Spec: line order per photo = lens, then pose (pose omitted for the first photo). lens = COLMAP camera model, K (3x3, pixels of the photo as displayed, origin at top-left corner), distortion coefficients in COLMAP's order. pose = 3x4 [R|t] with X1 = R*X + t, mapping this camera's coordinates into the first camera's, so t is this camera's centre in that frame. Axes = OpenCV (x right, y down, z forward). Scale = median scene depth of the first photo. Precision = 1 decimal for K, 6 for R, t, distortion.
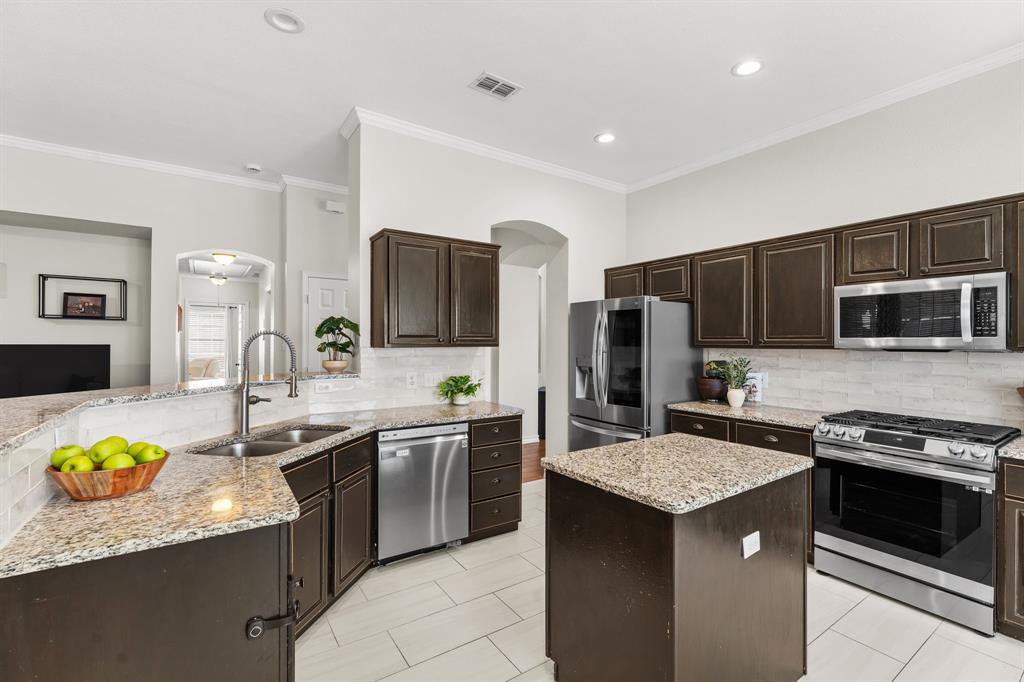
lens RADIAL K [[431.3, 0, 516.7], [0, 431.3, 337.3], [0, 0, 1]] dist [-0.000814, -0.001078]
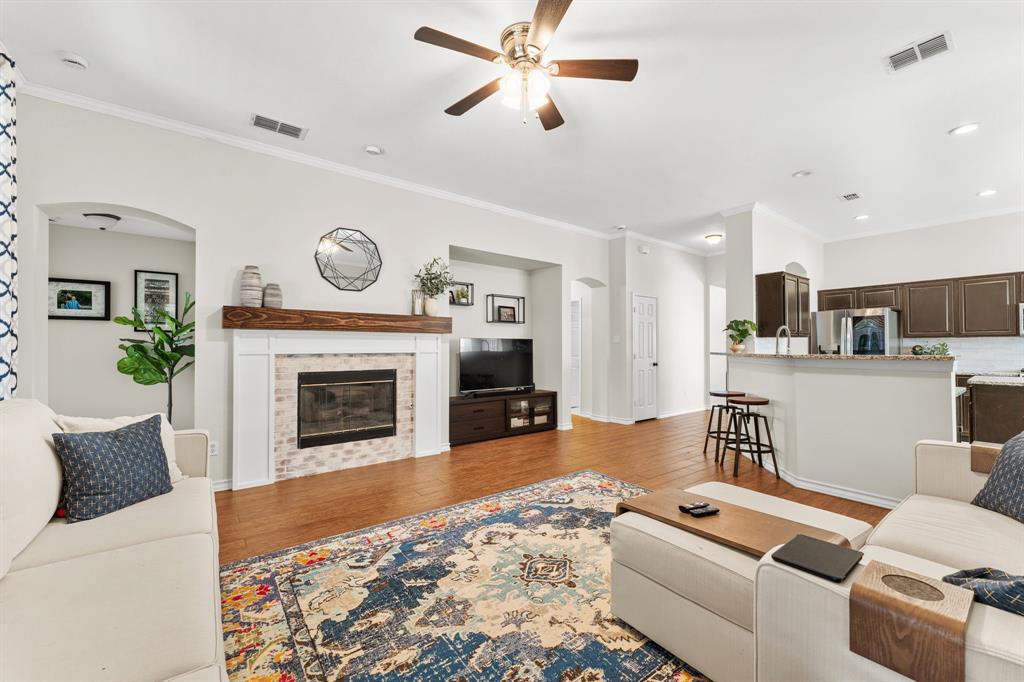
lens RADIAL K [[409.9, 0, 505.0], [0, 409.9, 341.3], [0, 0, 1]] dist [-0.003170, 0.000166]
pose [[0.998593, -0.004068, 0.052870, -1.182651], [0.005190, 0.999764, -0.021109, 0.058749], [-0.052771, 0.021354, 0.998378, -0.496669]]
